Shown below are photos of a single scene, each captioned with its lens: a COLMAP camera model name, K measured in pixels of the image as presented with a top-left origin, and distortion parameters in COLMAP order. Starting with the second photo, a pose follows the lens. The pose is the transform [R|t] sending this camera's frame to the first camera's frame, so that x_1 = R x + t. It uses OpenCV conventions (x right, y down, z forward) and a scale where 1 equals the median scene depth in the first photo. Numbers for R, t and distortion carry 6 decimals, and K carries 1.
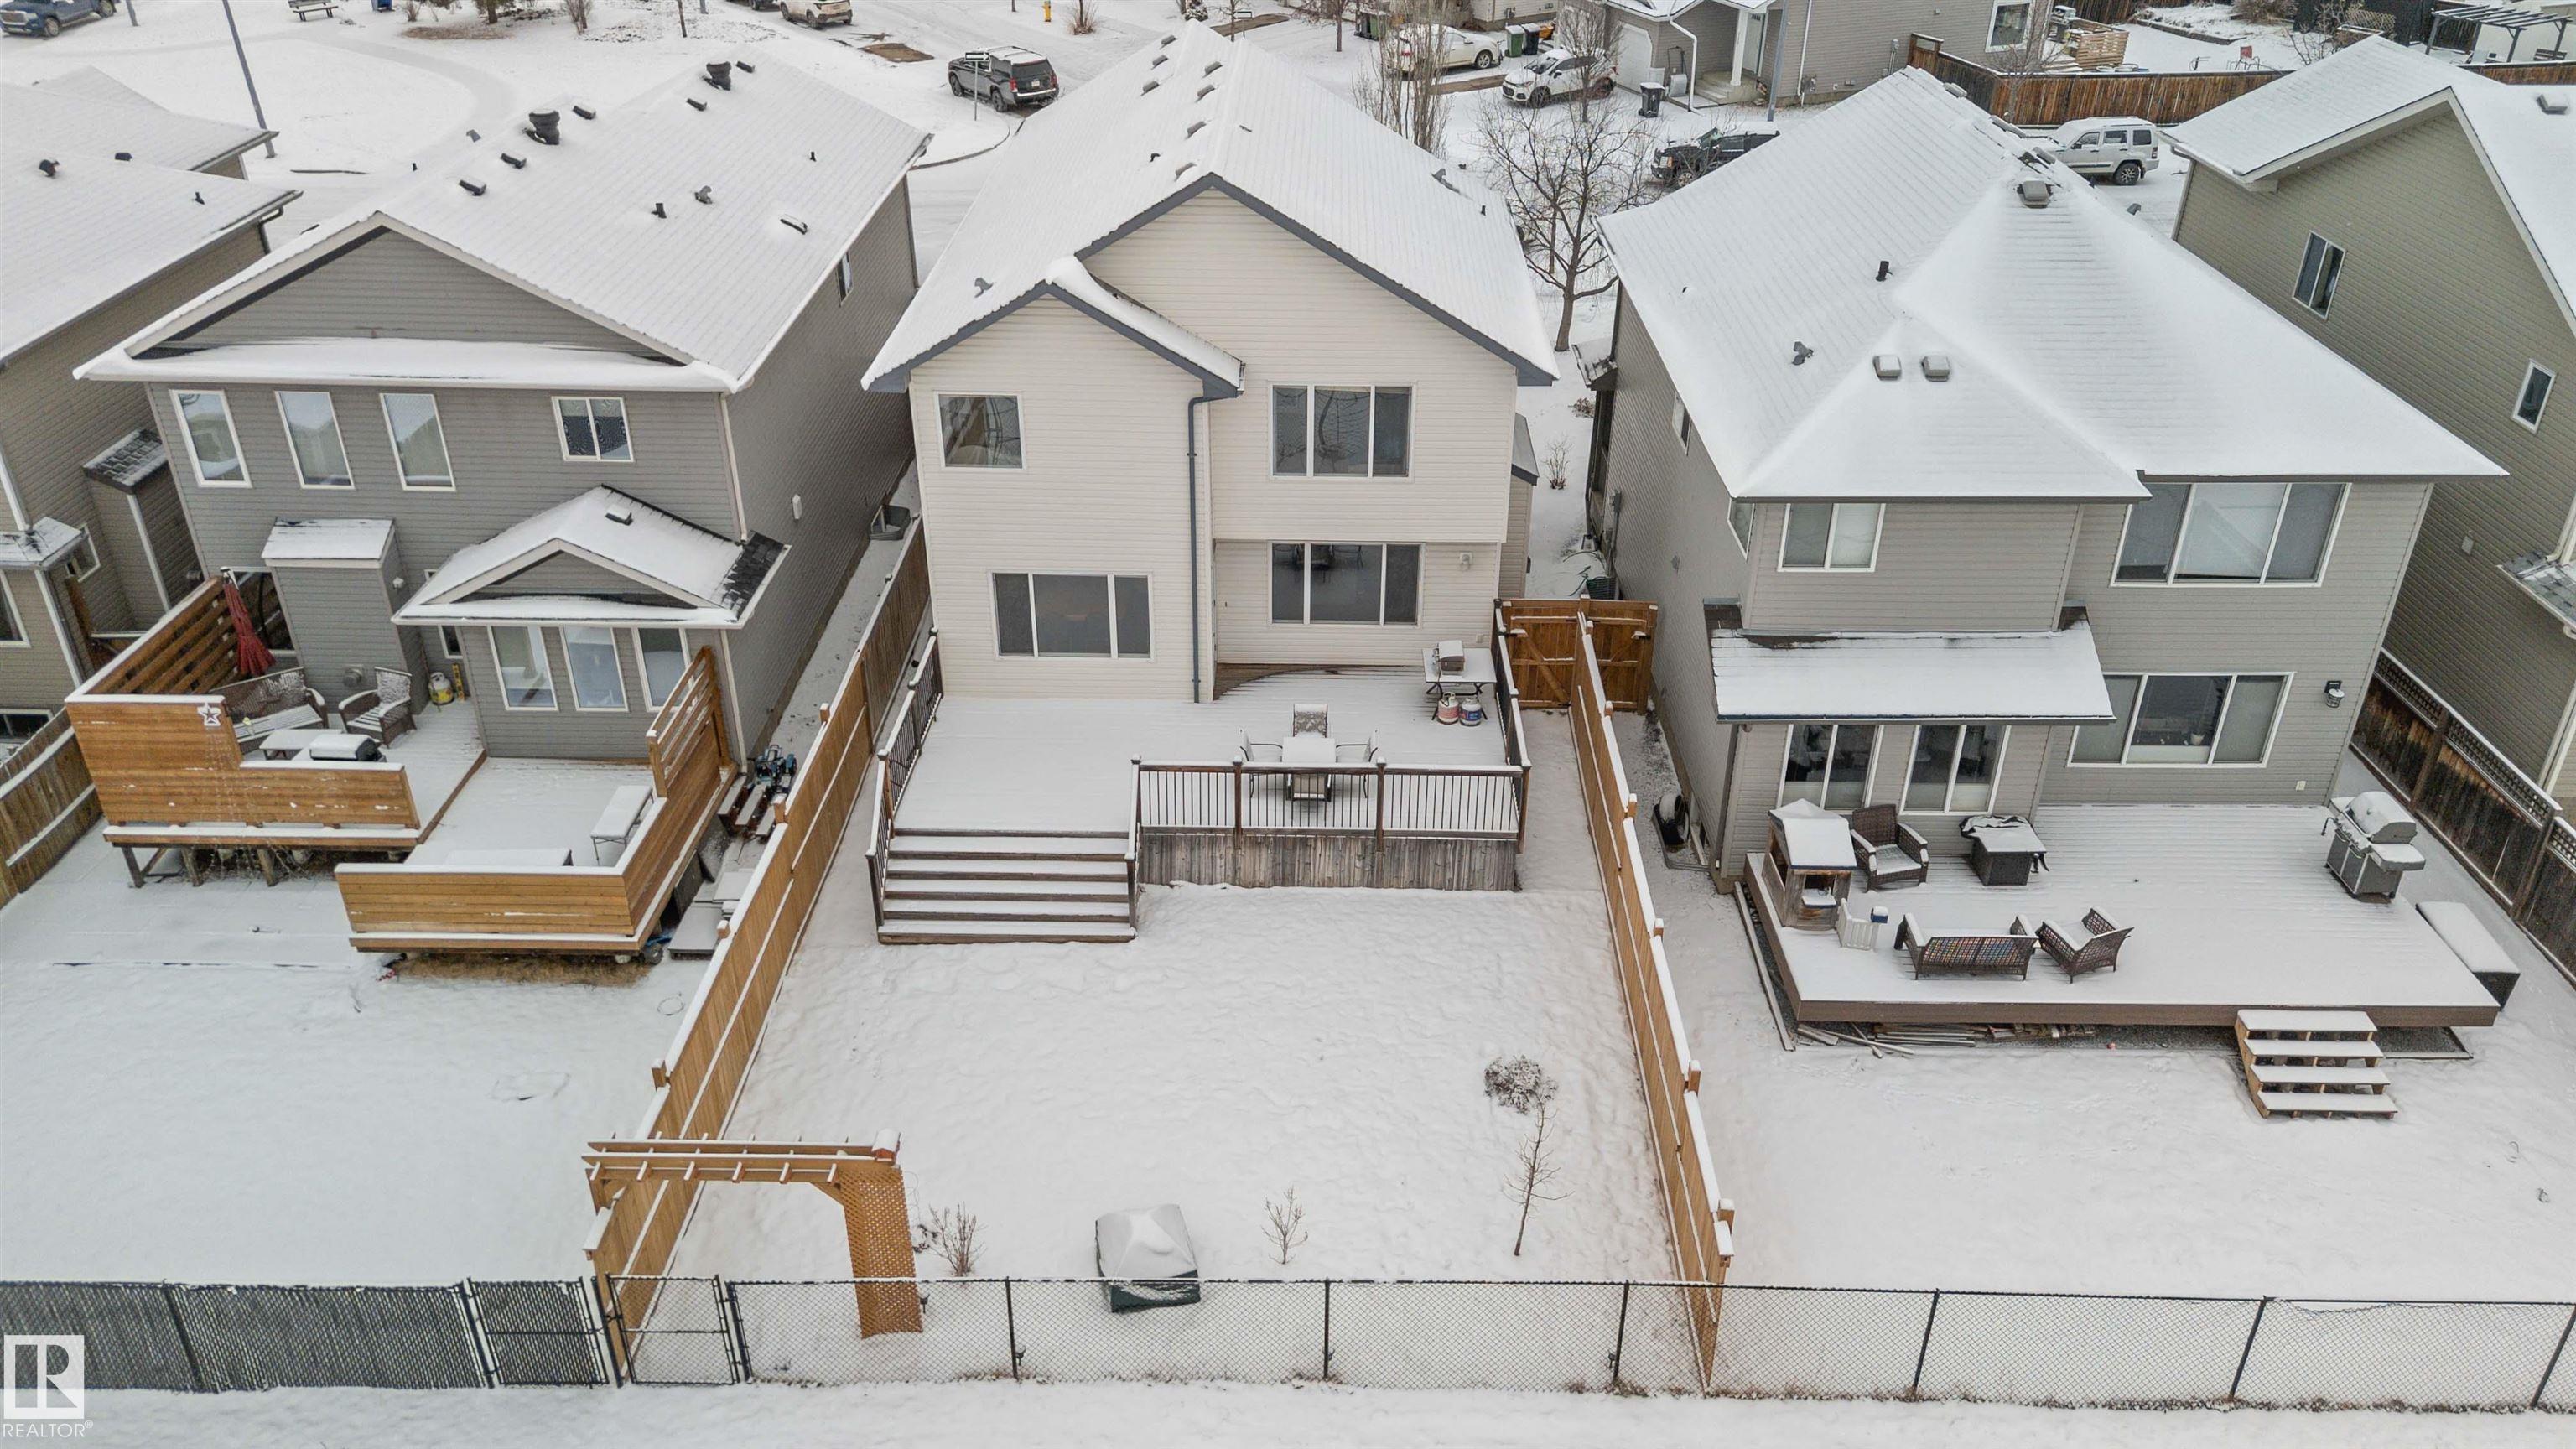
lens RADIAL K [[1884.3, 0, 1291.1], [0, 1884.3, 713.0], [0, 0, 1]] dist [0.085228, -0.034948]
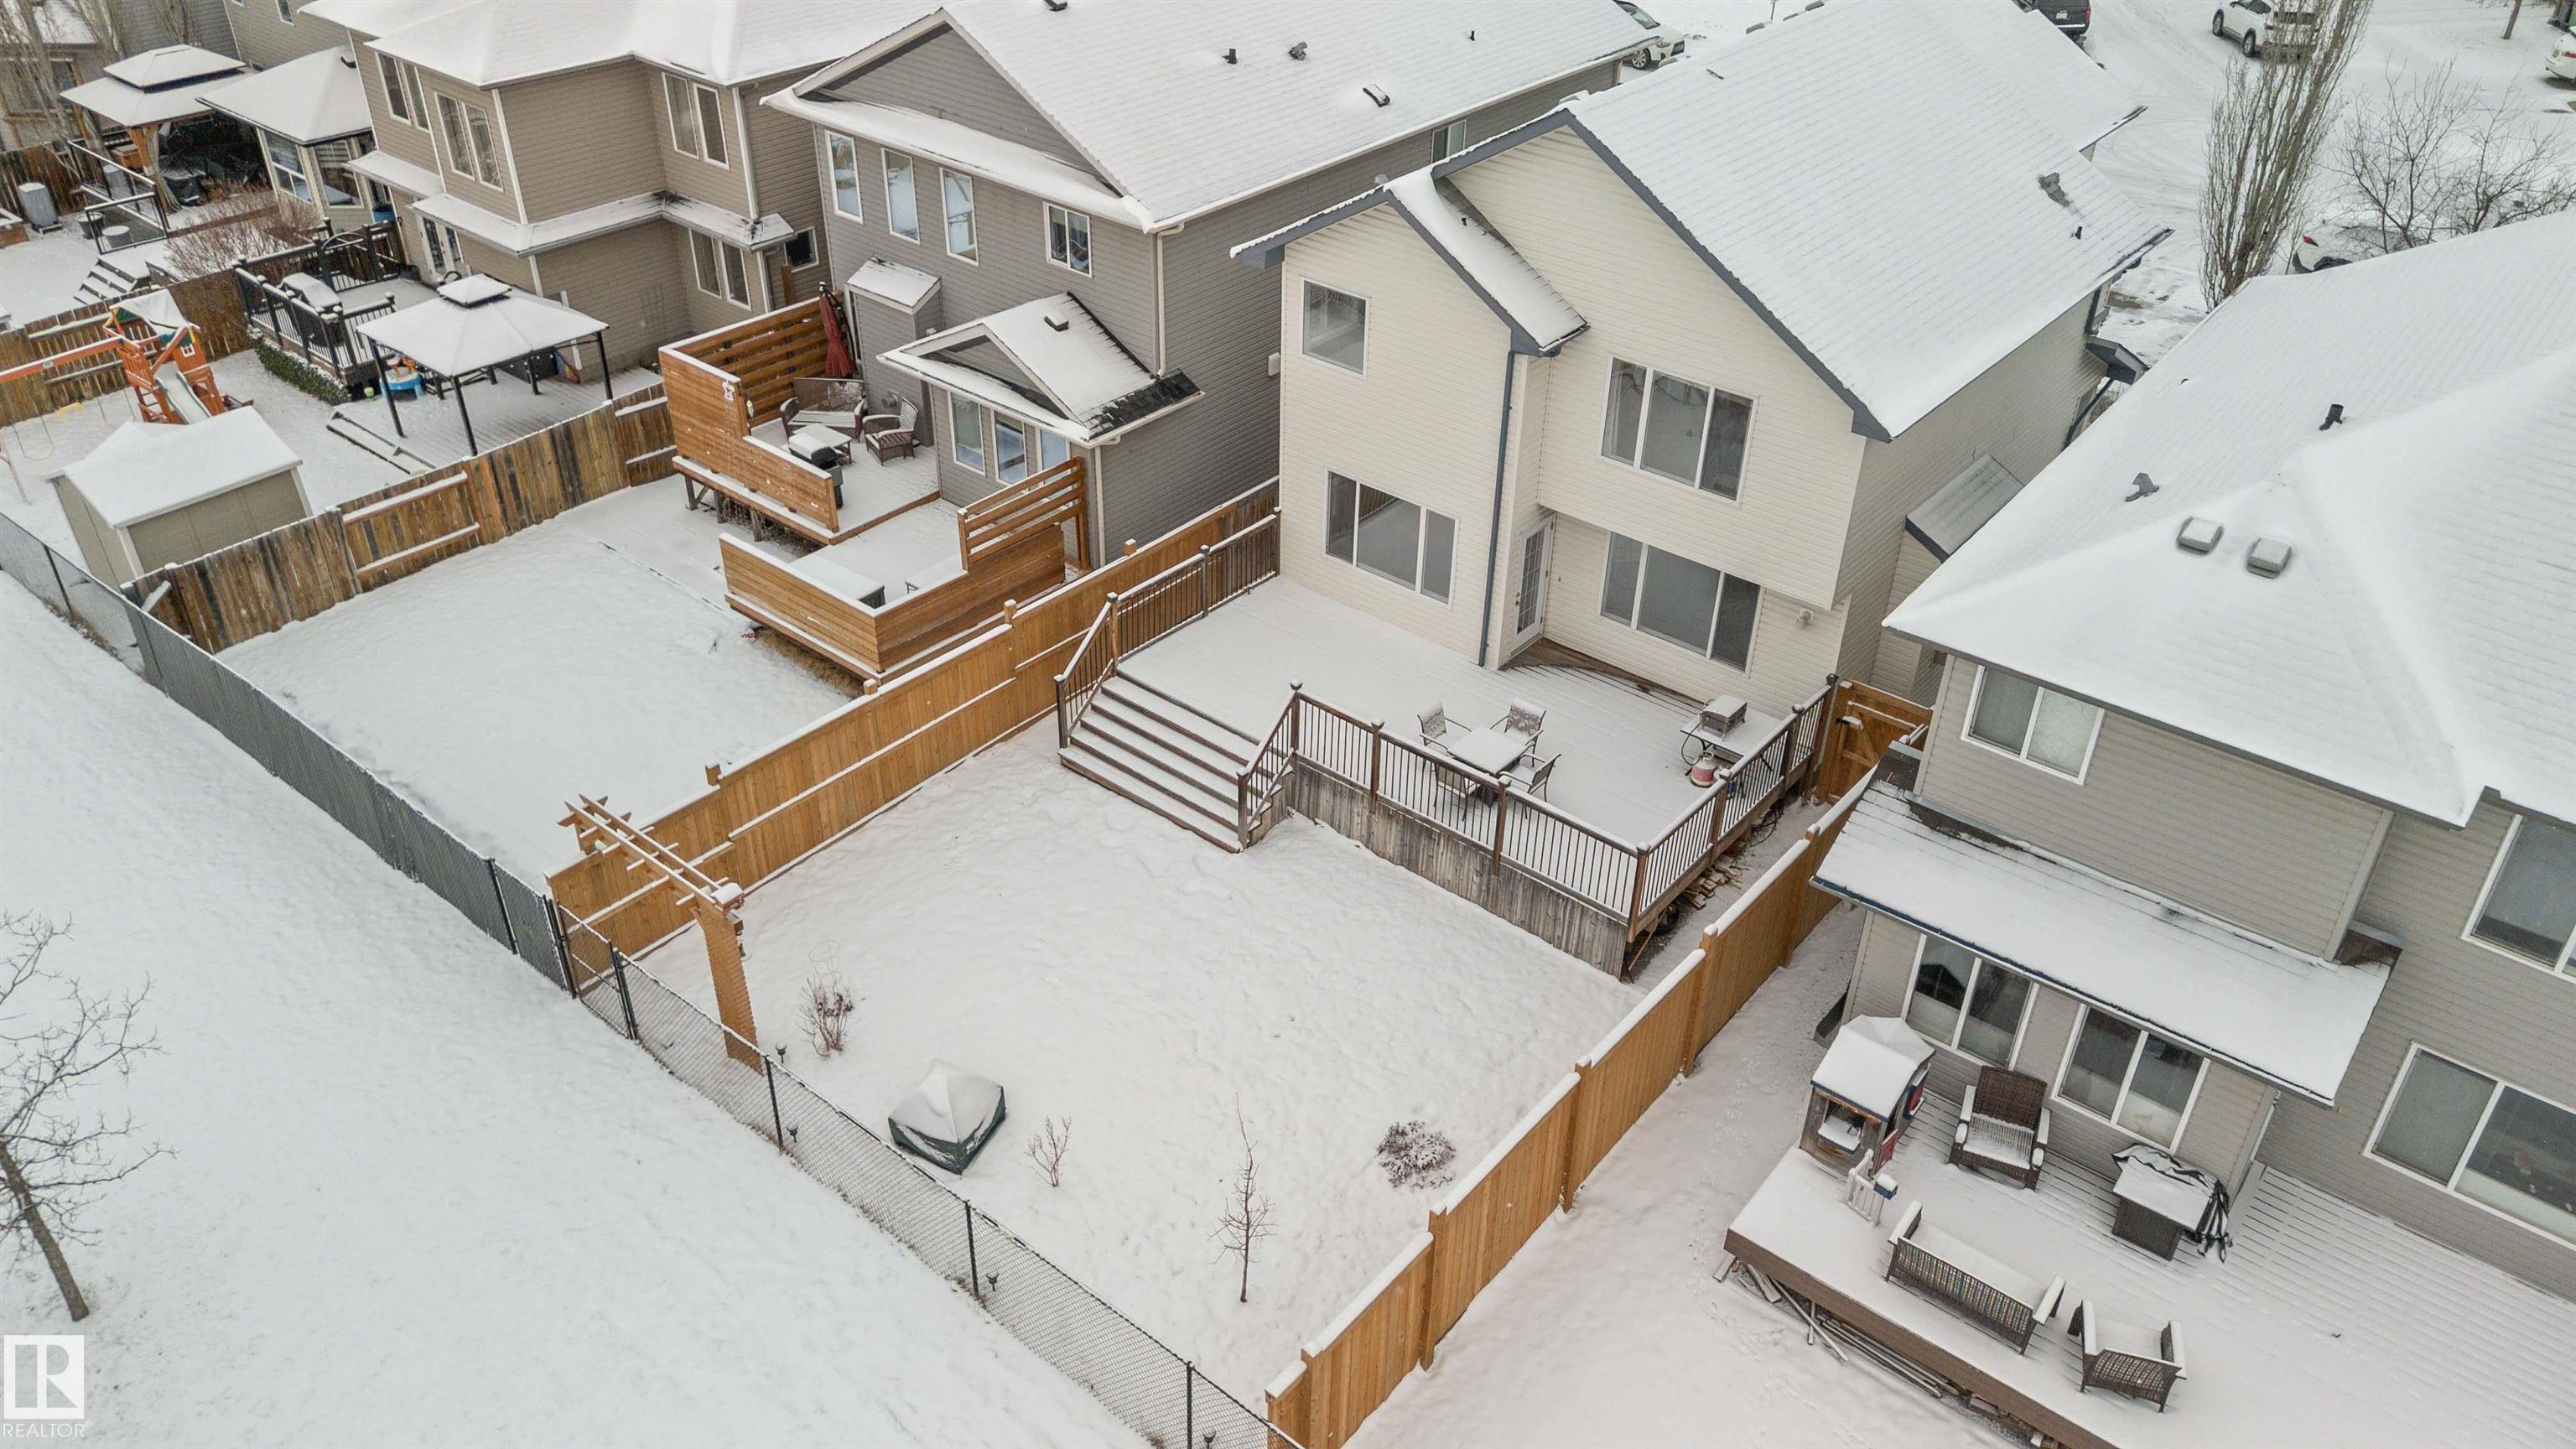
lens RADIAL K [[1884.3, 0, 1278.2], [0, 1884.3, 700.3], [0, 0, 1]] dist [0.085228, -0.034948]
pose [[0.781043, 0.353212, -0.514989, 0.400115], [-0.327504, 0.933845, 0.143790, -0.101251], [0.531708, 0.056355, 0.845051, 0.163601]]
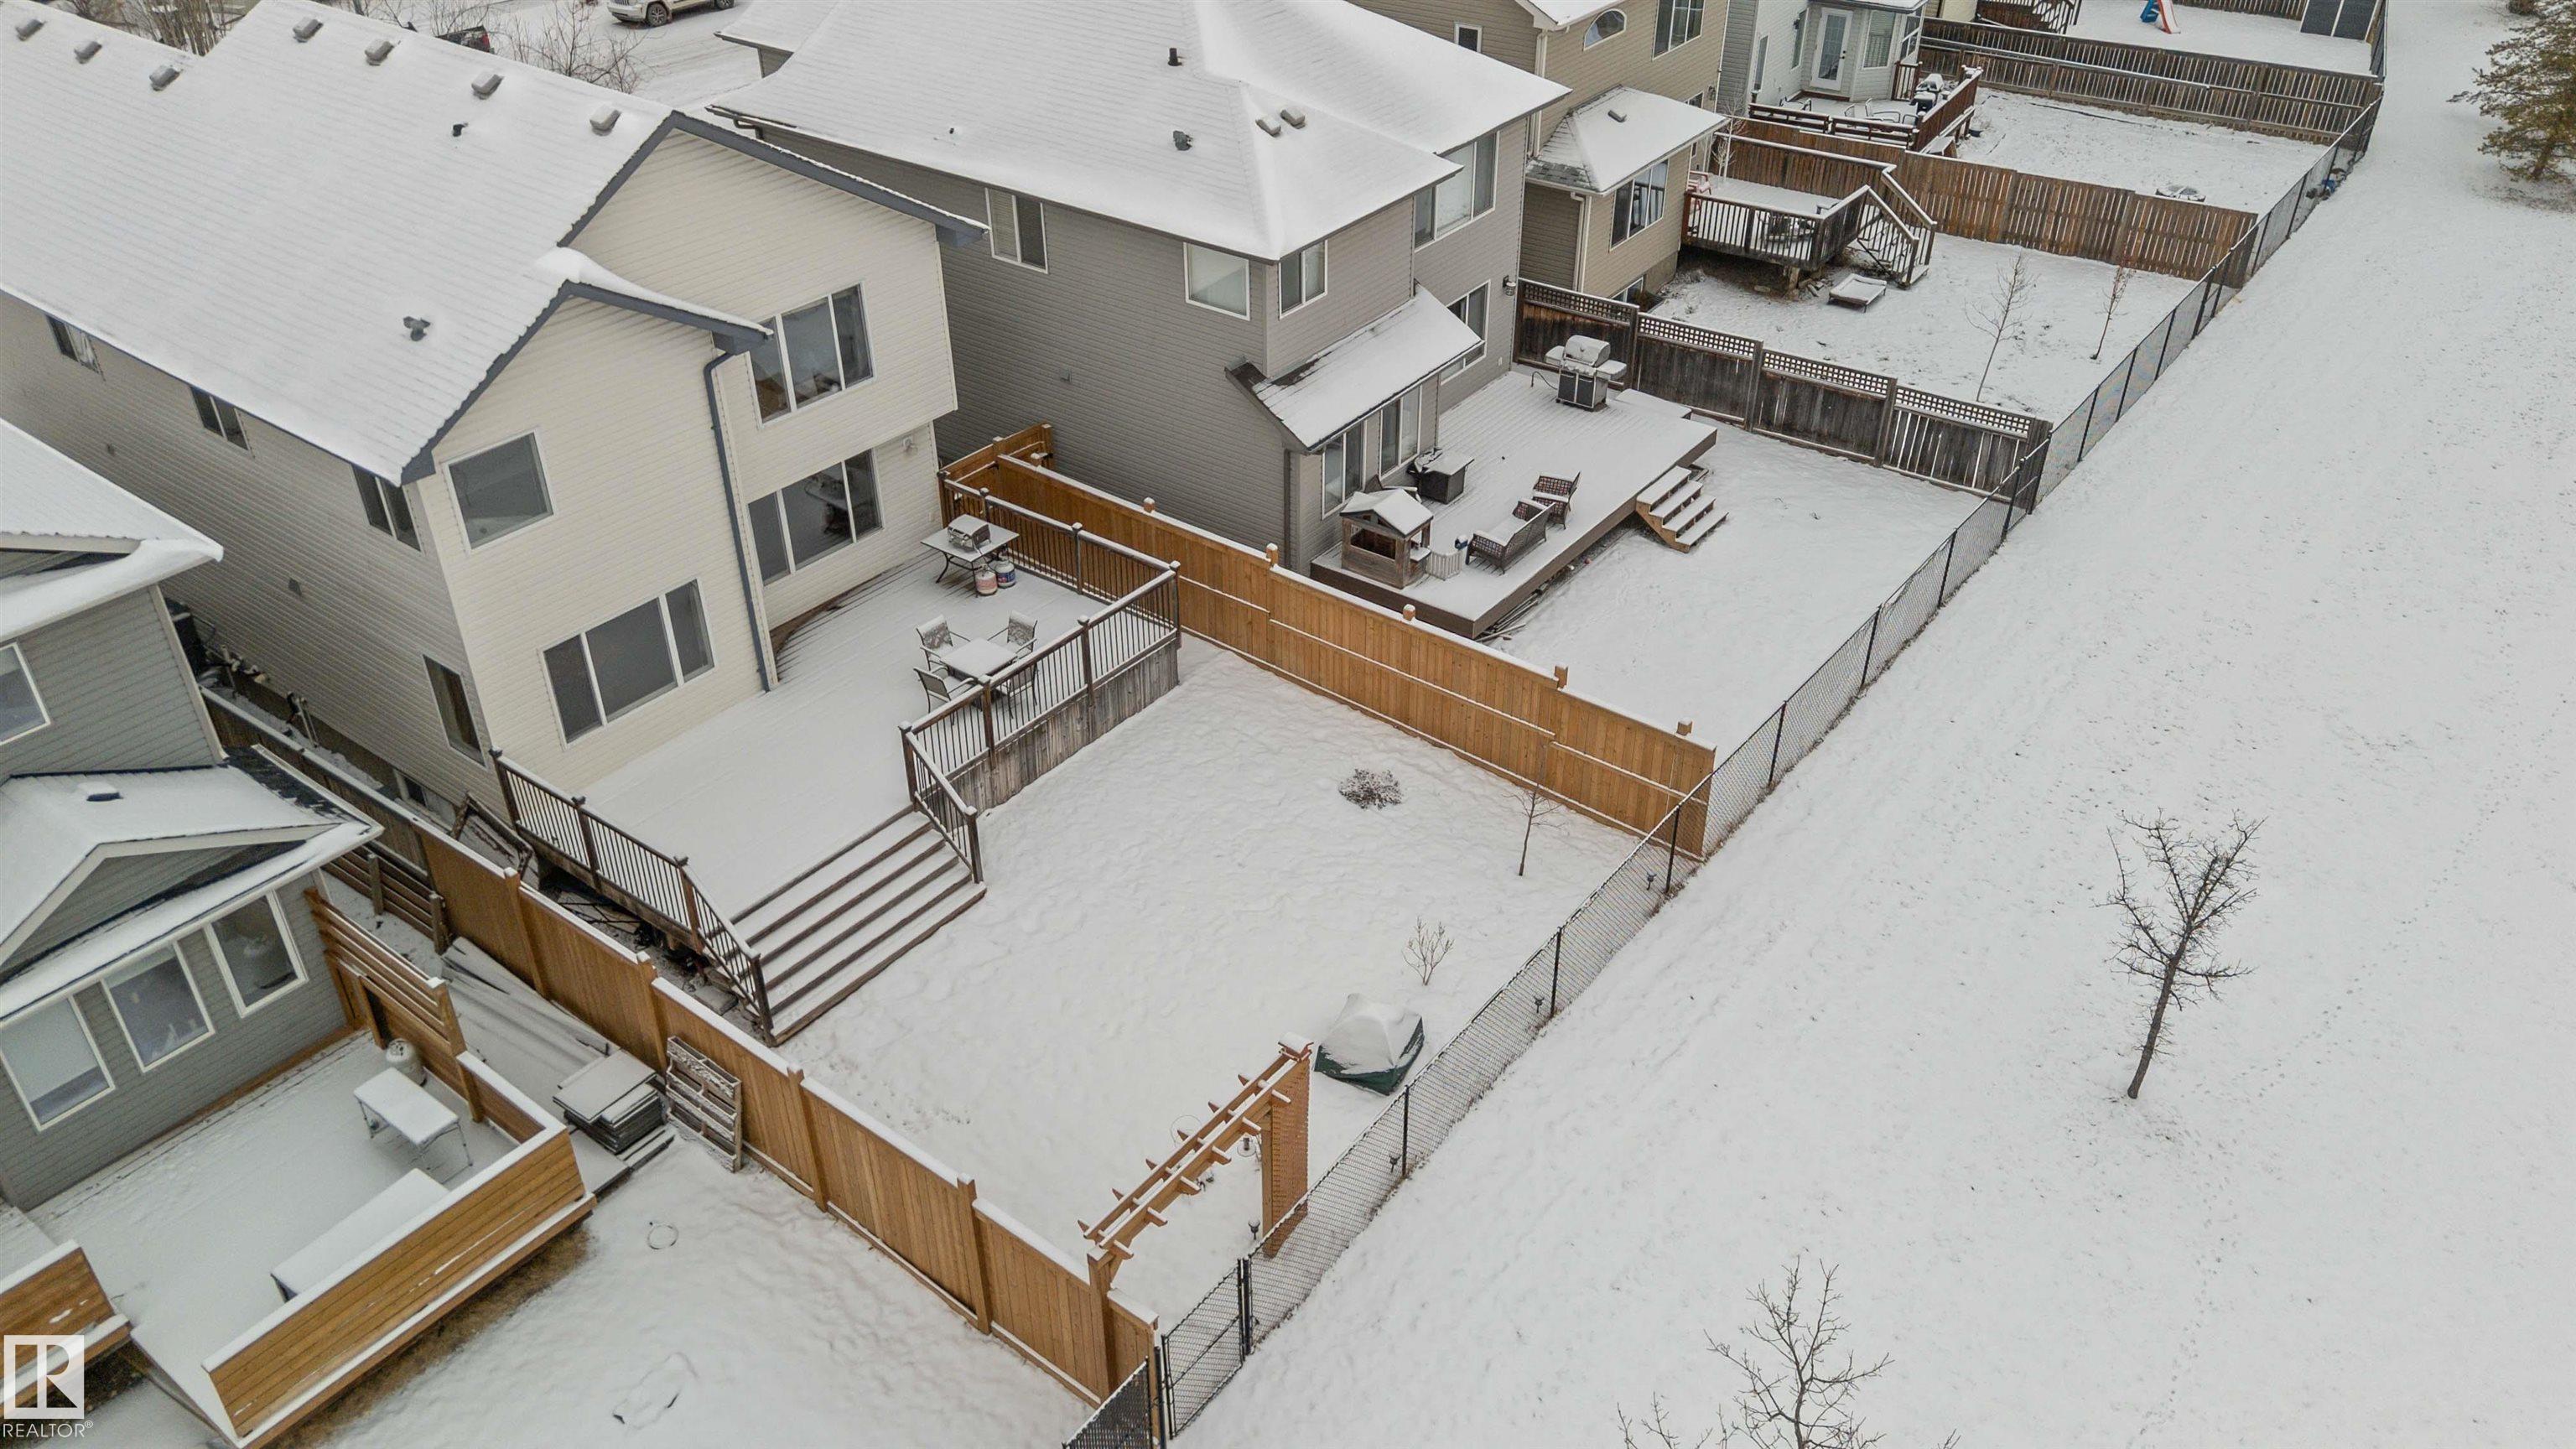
lens RADIAL K [[1884.3, 0, 1302.9], [0, 1884.3, 725.7], [0, 0, 1]] dist [0.085228, -0.034948]
pose [[0.586656, -0.459425, 0.666906, -0.576756], [0.407242, 0.879170, 0.247414, -0.125360], [-0.699992, 0.126445, 0.702868, 0.183435]]
